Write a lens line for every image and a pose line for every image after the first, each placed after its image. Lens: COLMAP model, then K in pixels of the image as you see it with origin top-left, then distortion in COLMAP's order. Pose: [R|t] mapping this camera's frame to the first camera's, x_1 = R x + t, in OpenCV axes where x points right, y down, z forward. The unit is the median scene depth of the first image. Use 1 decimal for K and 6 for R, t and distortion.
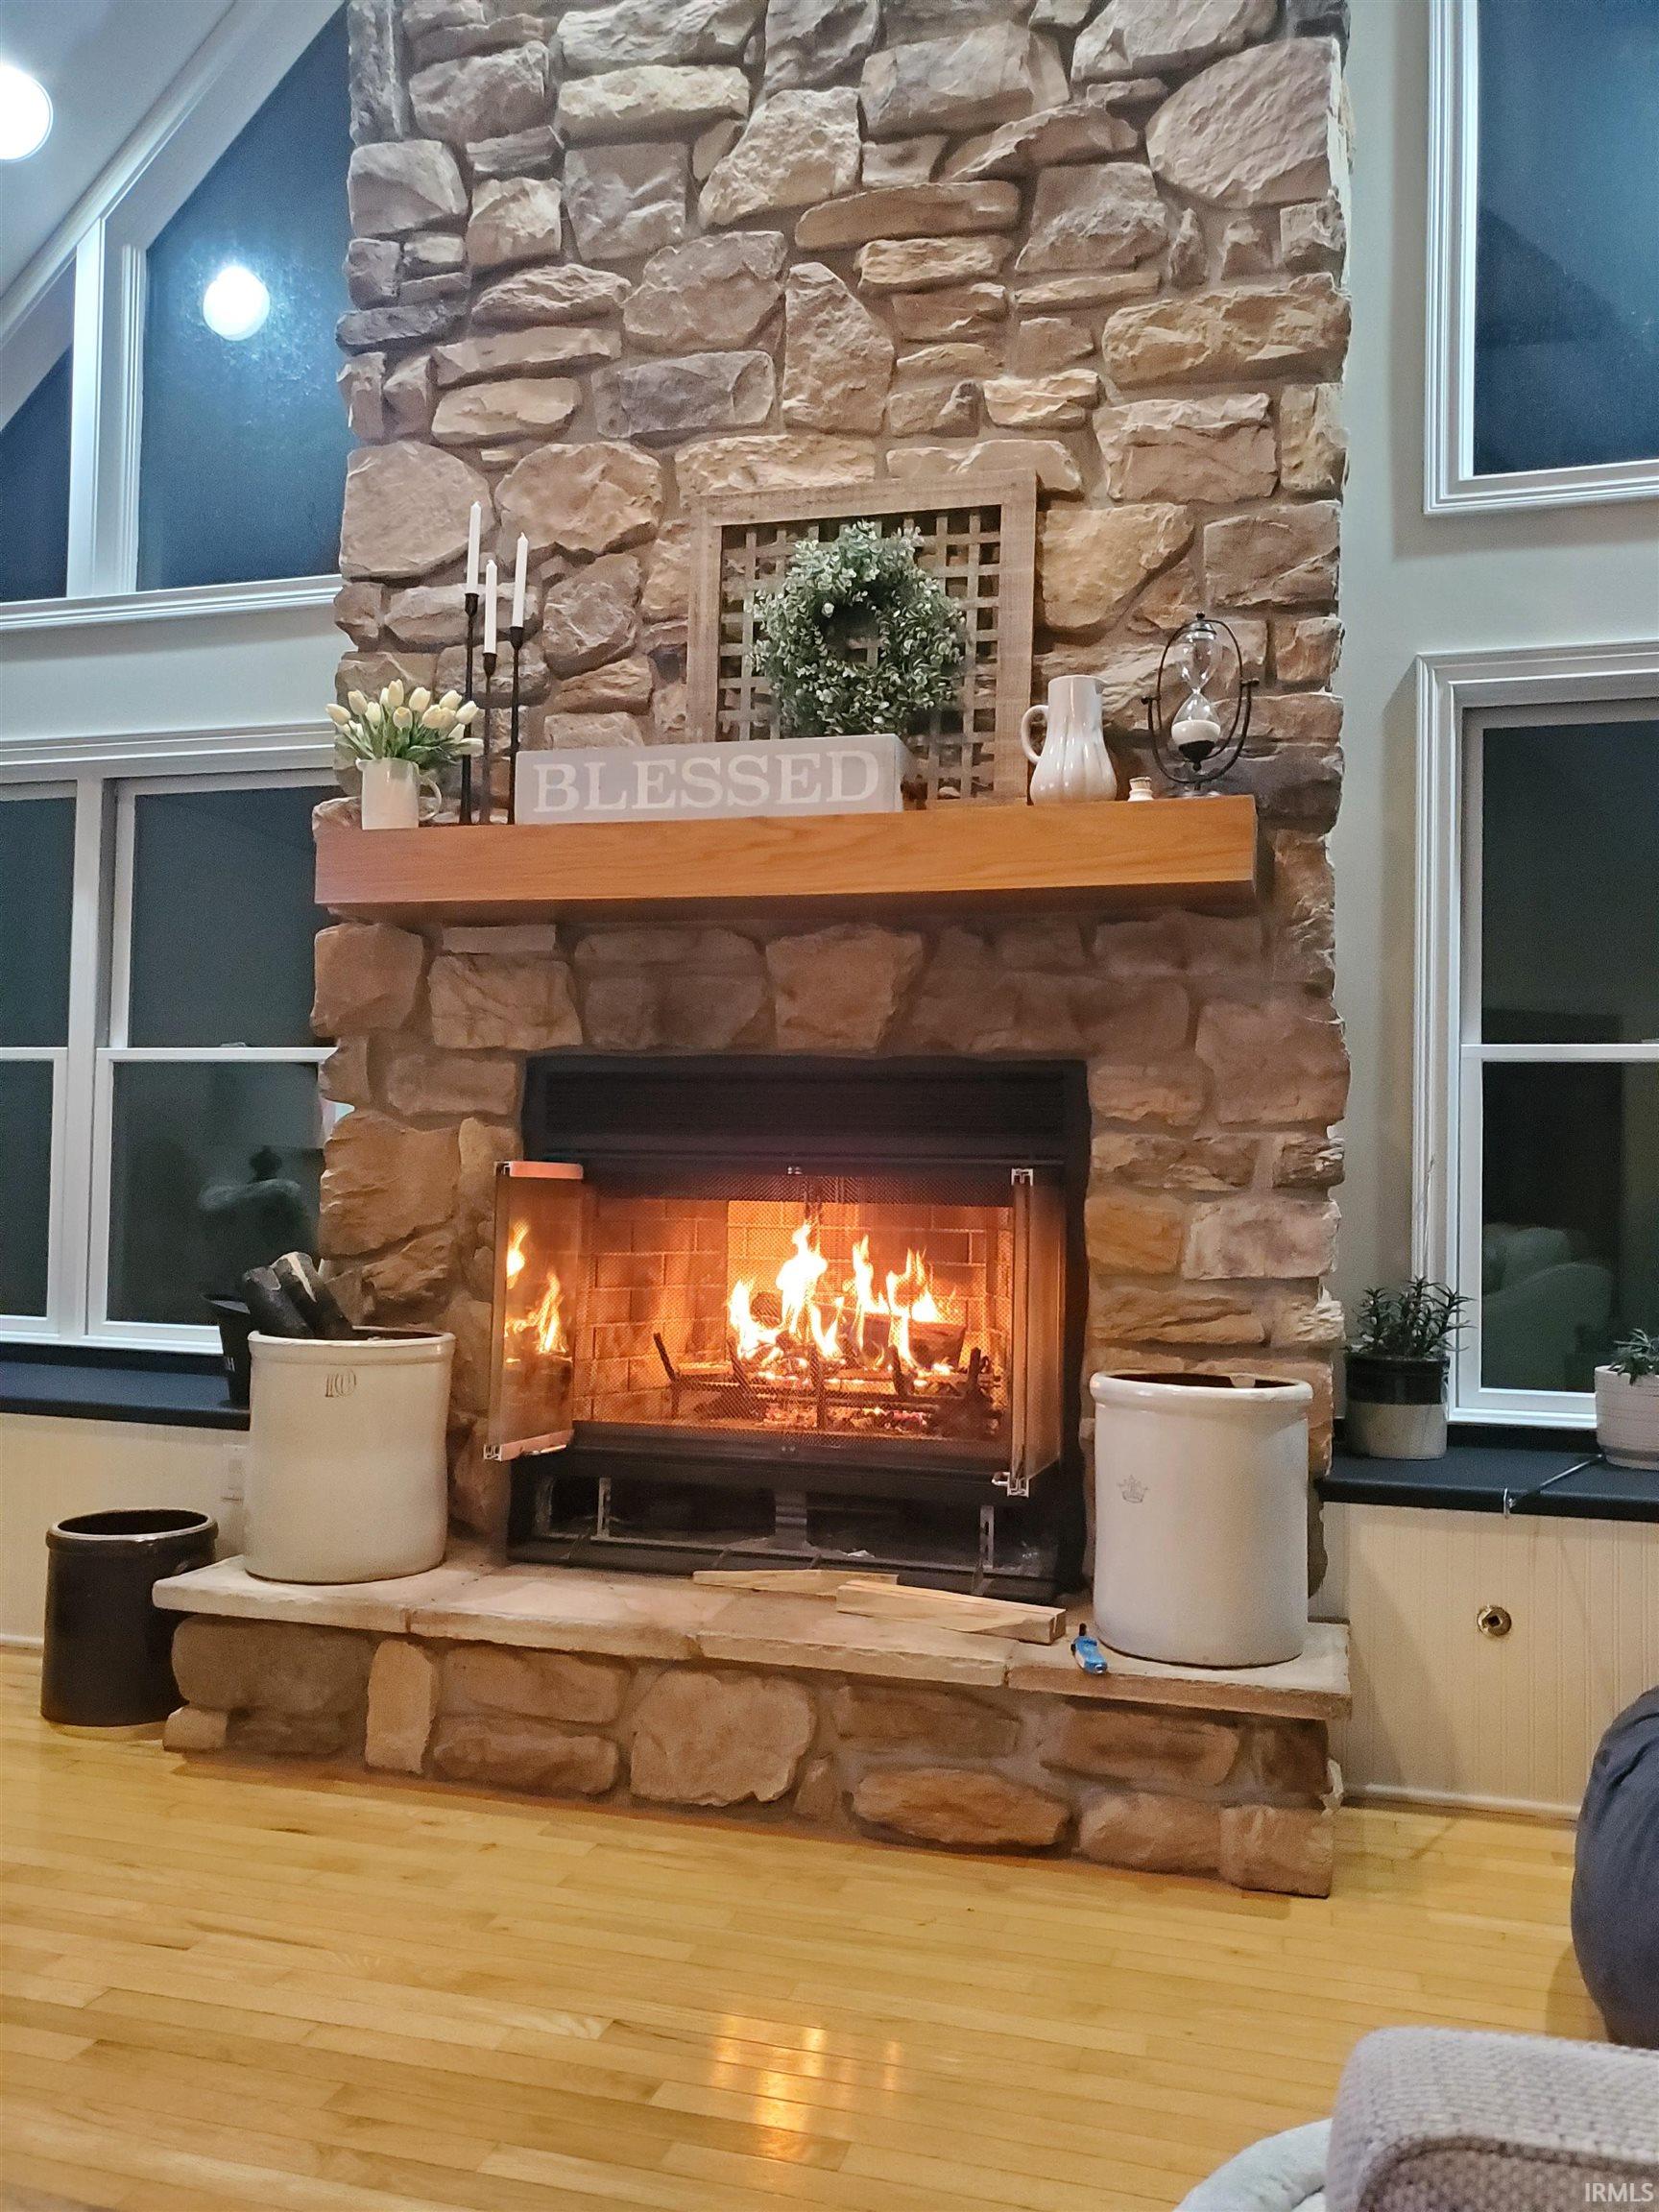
lens RADIAL K [[1734.7, 0, 826.5], [0, 1734.7, 1107.9], [0, 0, 1]] dist [0.012098, -0.006257]
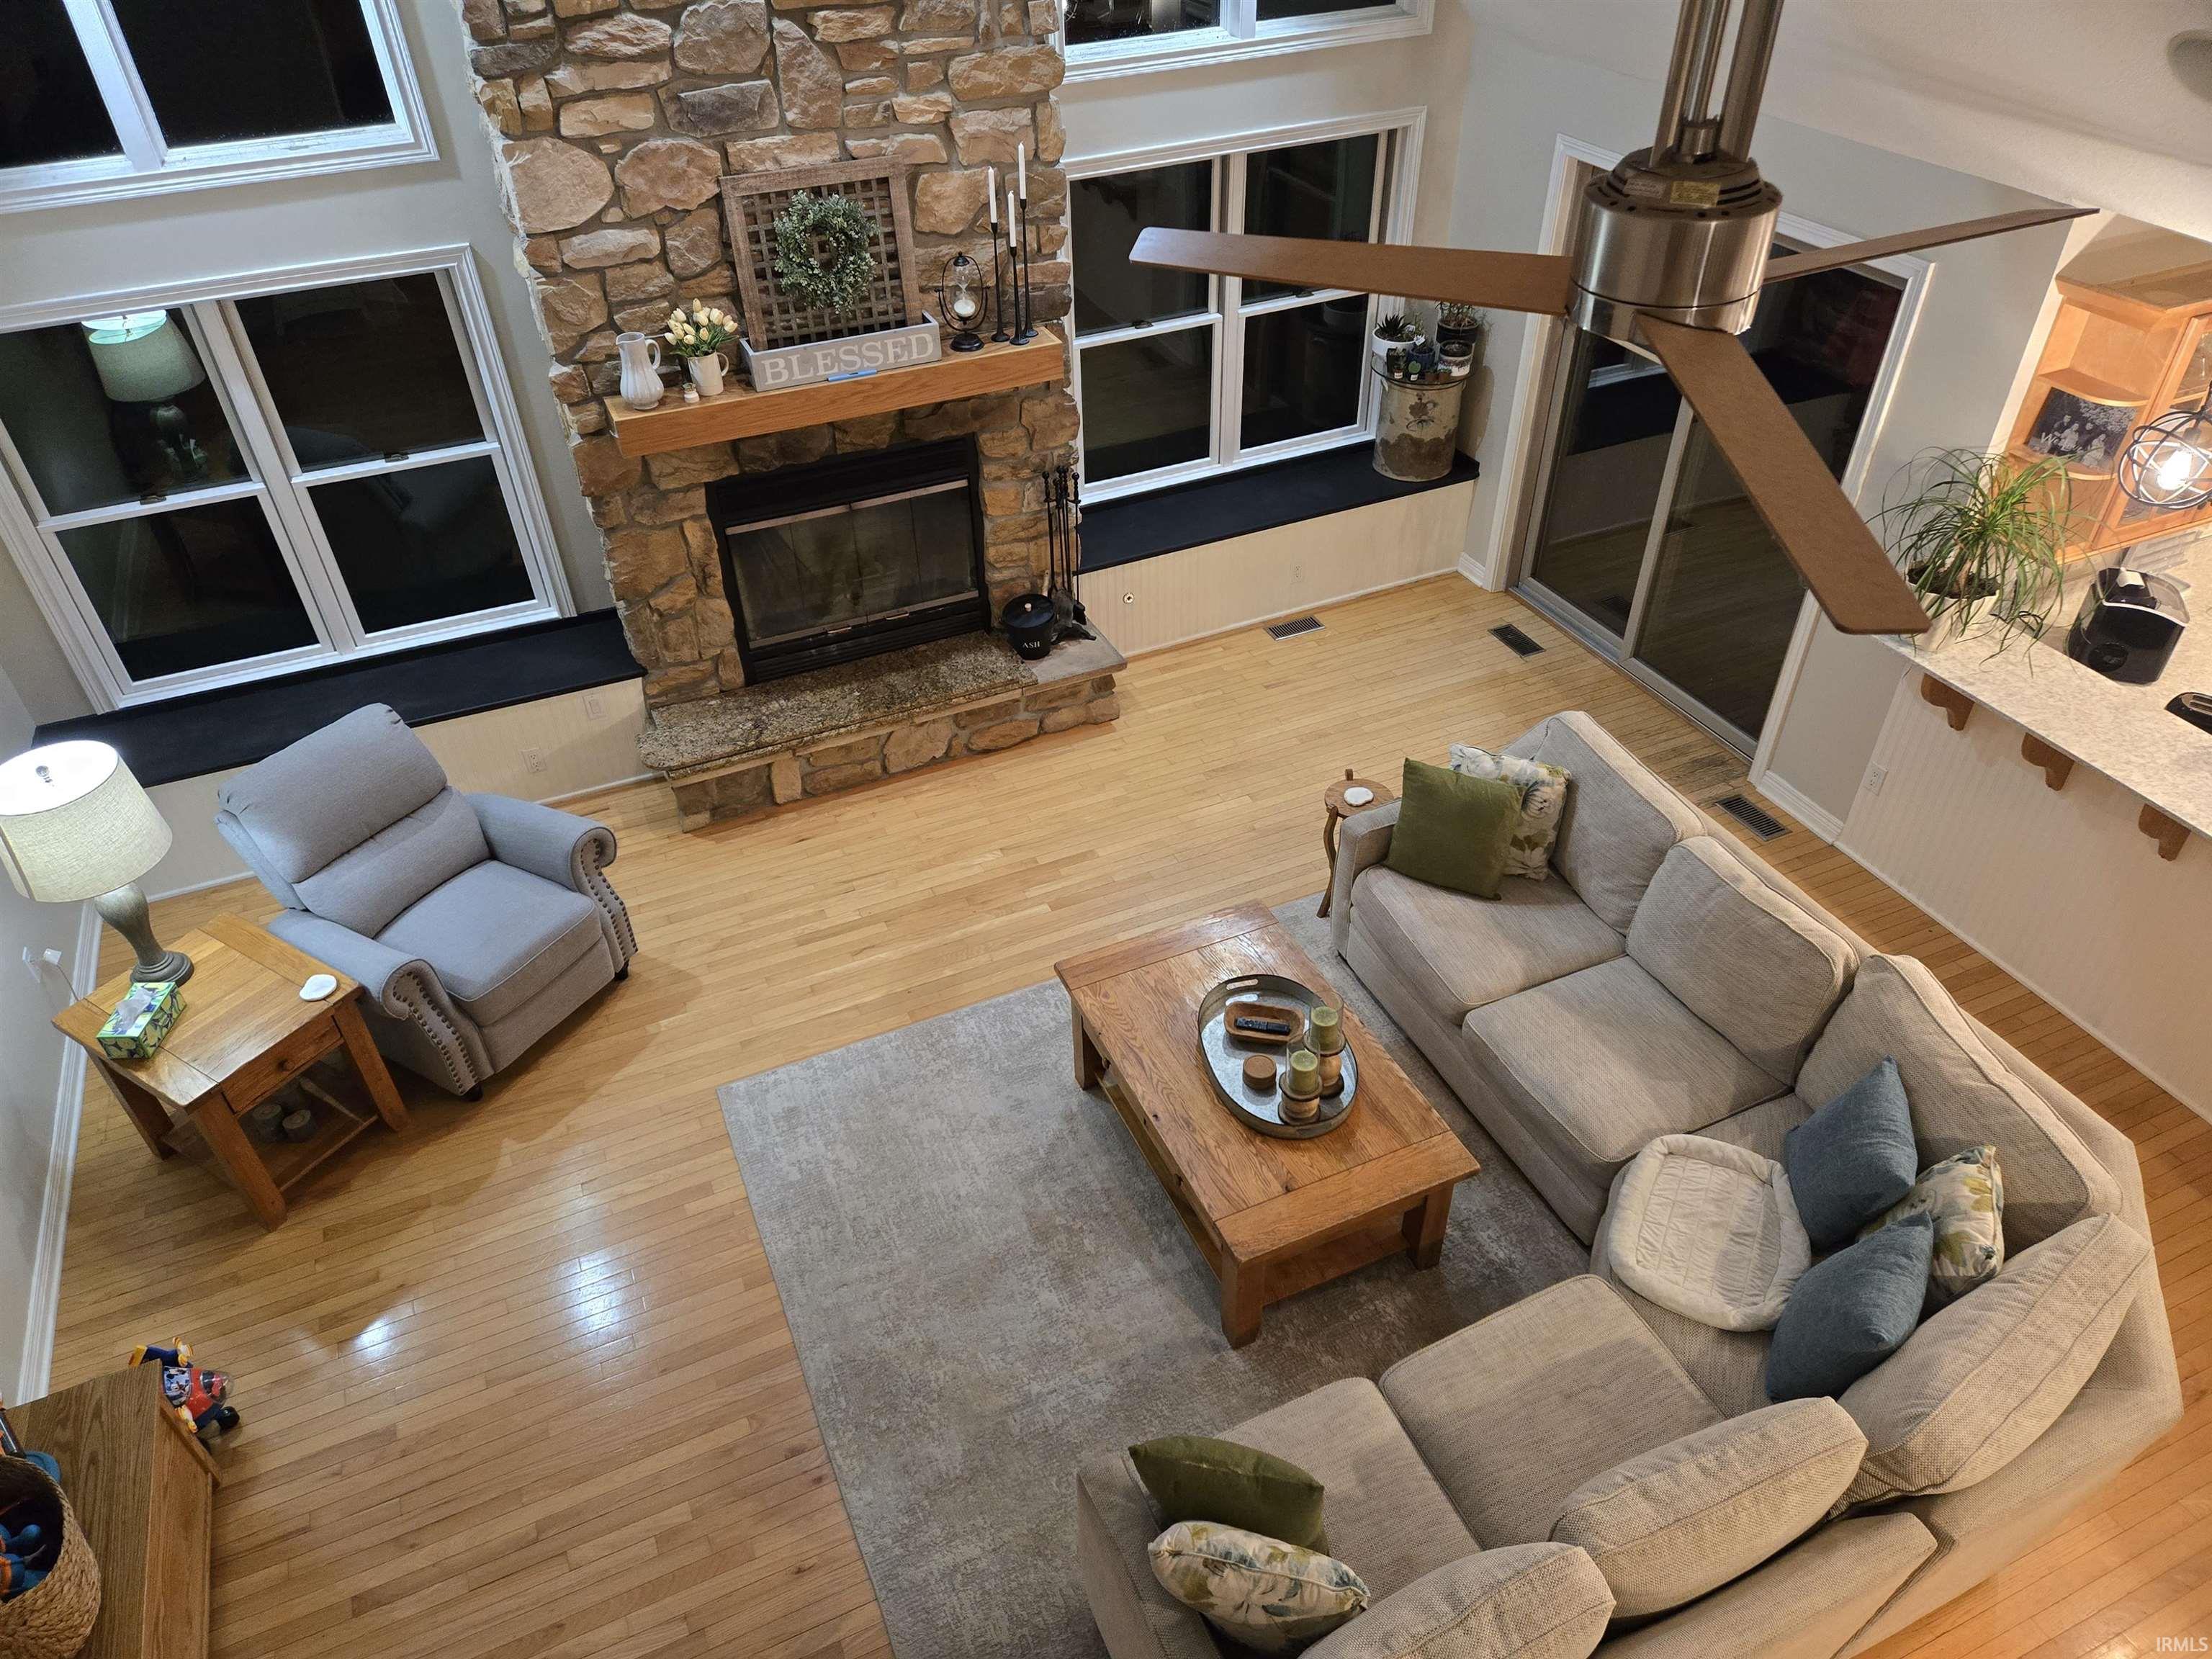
lens RADIAL K [[1478.8, 0, 1100.8], [0, 1478.8, 850.6], [0, 0, 1]] dist [0.078499, -0.068952]
pose [[0.767127, -0.429680, 0.476331, -0.847376], [0.015392, 0.754647, 0.655950, -0.849273], [-0.641311, -0.495865, 0.585524, -0.501242]]
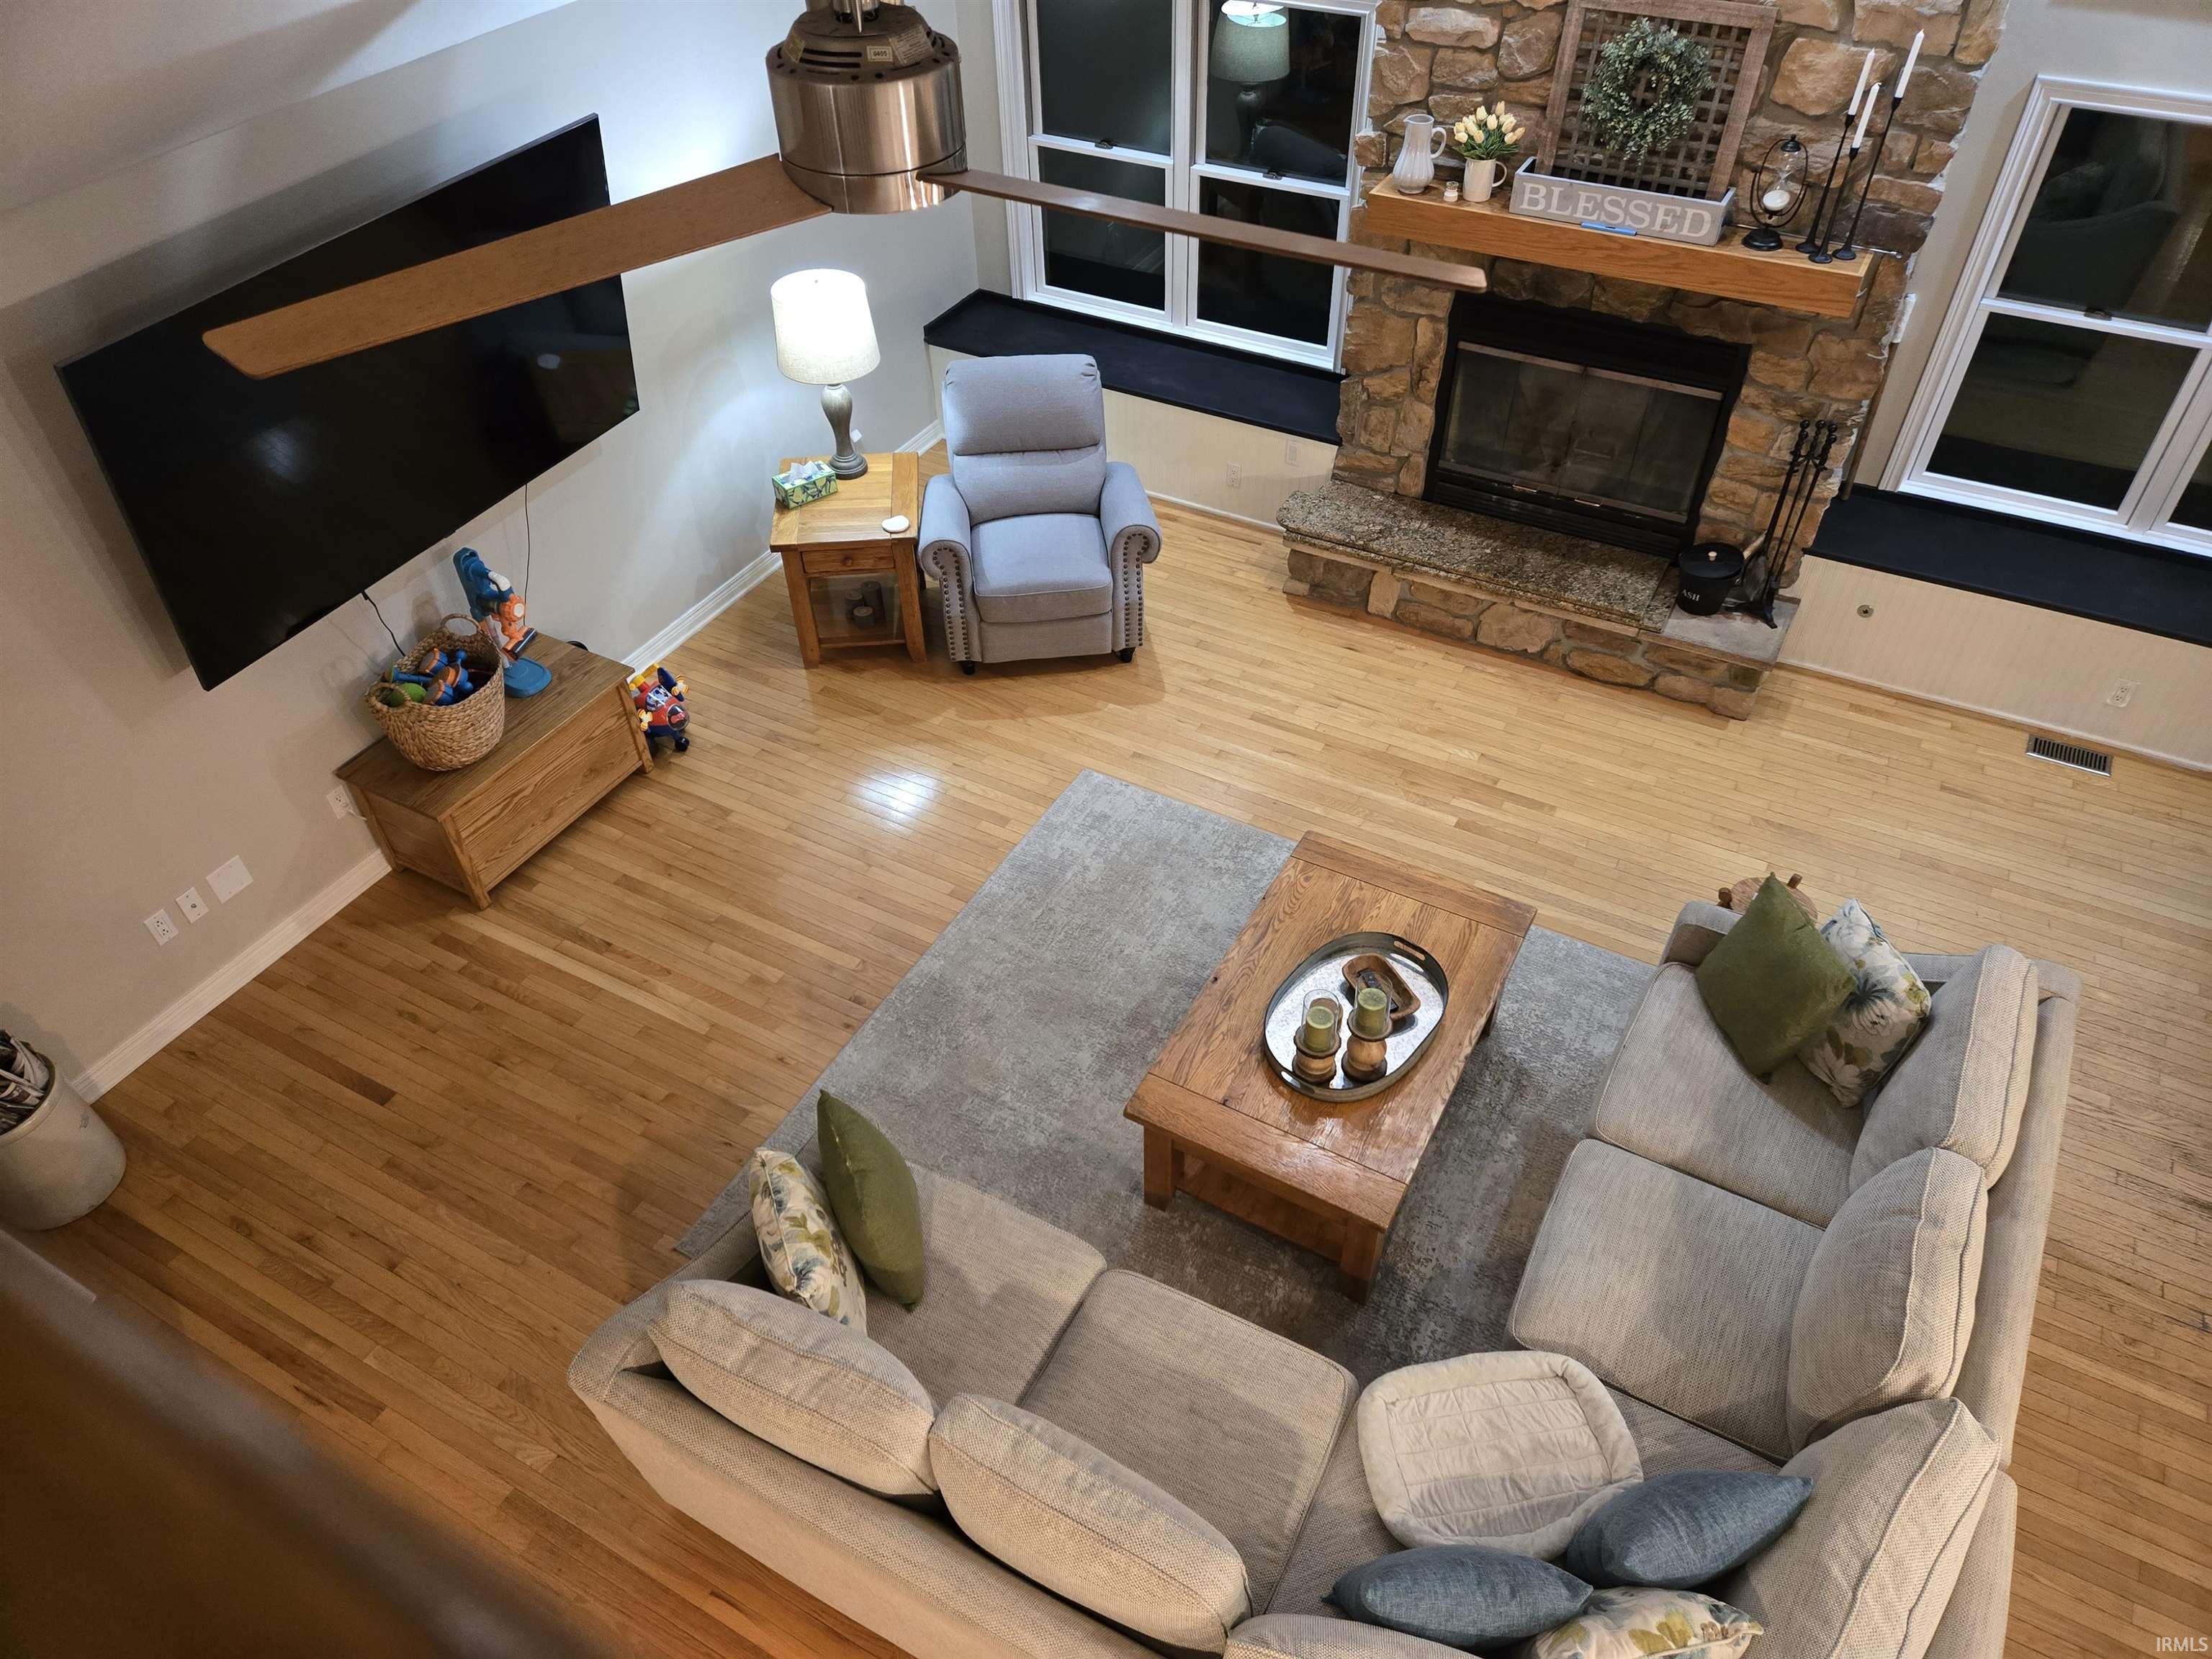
lens RADIAL K [[1478.8, 0, 1104.8], [0, 1478.8, 846.2], [0, 0, 1]] dist [0.078499, -0.068952]
pose [[0.972809, 0.130749, -0.191174, -0.160594], [0.045704, 0.700815, 0.711877, -0.850132], [0.227055, -0.701258, 0.675784, -0.716551]]
